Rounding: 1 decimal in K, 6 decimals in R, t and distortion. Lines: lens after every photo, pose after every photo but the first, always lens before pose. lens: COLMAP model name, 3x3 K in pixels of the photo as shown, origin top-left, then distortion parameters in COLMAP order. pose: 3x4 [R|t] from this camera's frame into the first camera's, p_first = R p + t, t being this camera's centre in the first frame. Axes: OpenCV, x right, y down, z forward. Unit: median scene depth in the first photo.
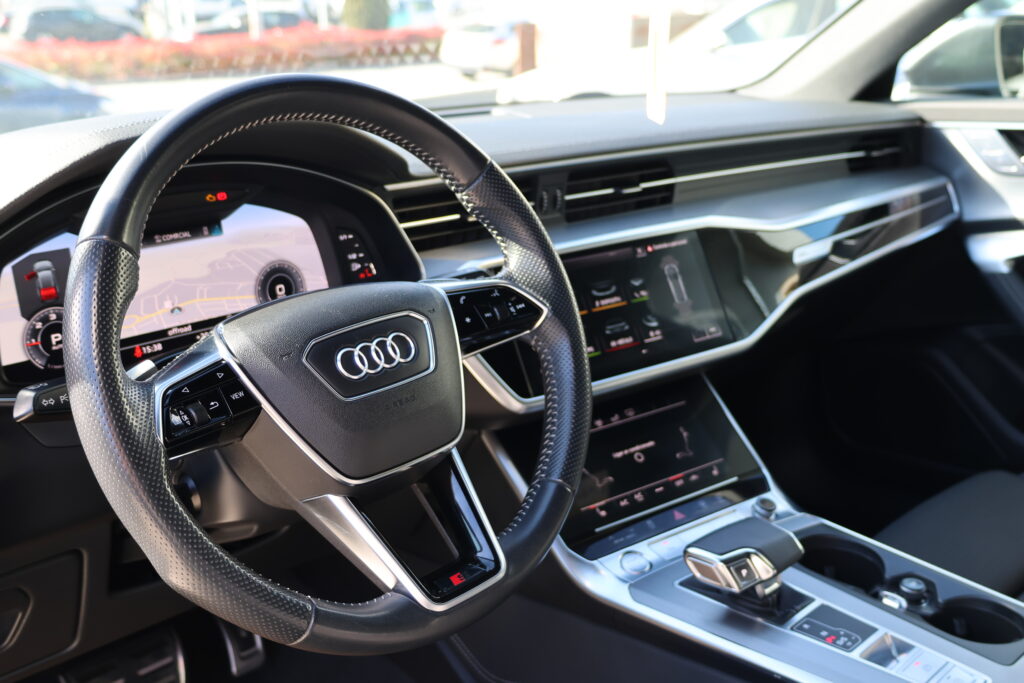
lens RADIAL K [[1135.6, 0, 515.9], [0, 1135.6, 345.3], [0, 0, 1]] dist [-0.007777, 0.000000]
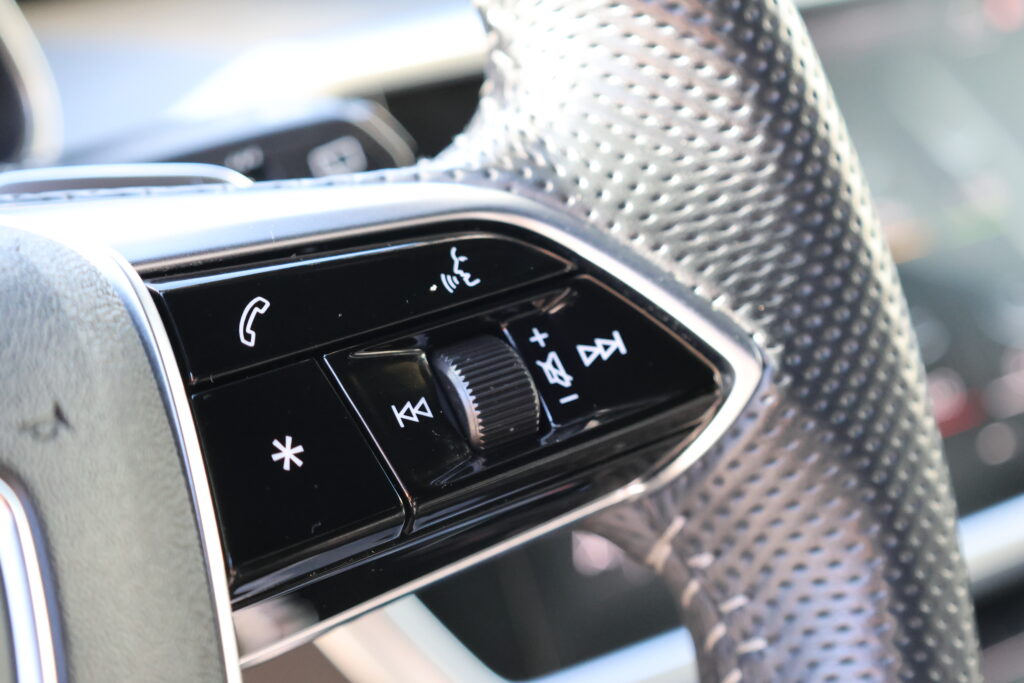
lens RADIAL K [[2593.4, 0, 509.4], [0, 2593.4, 342.1], [0, 0, 1]] dist [0.100321, 0.000000]
pose [[0.997728, 0.009005, 0.066768, -0.030836], [-0.012061, 0.998891, 0.045511, -0.046748], [-0.066284, -0.046213, 0.996730, 0.553470]]
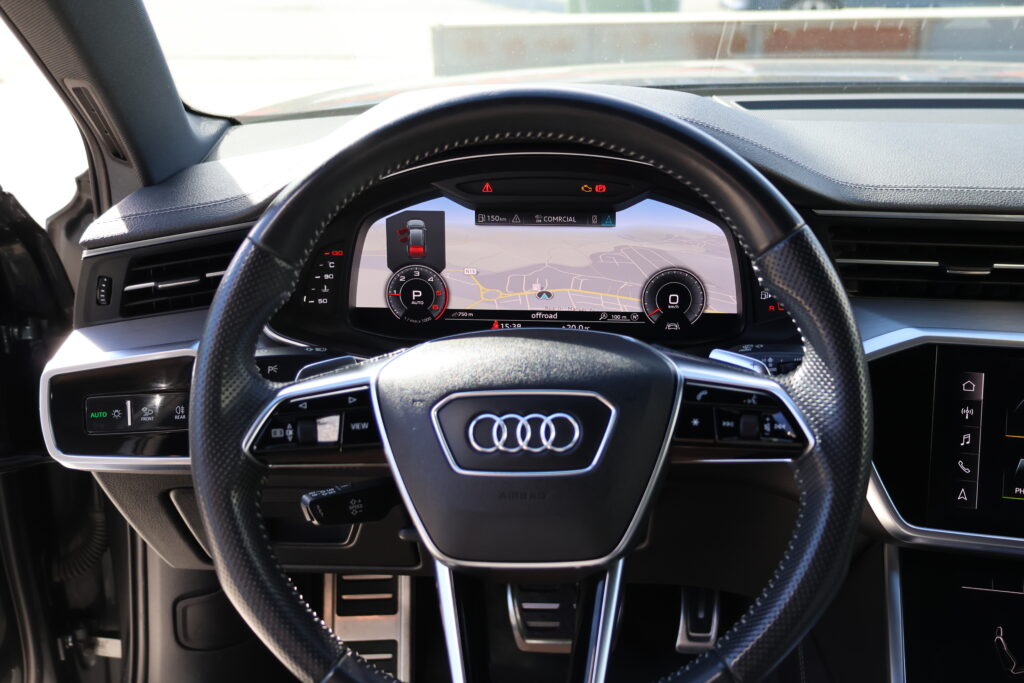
lens RADIAL K [[1135.6, 0, 515.0], [0, 1135.6, 346.6], [0, 0, 1]] dist [-0.007777, 0.000000]
pose [[0.664864, 0.306100, -0.681365, 0.339748], [-0.224308, 0.951896, 0.208758, -0.179319], [0.712490, 0.014040, 0.701542, 0.309134]]
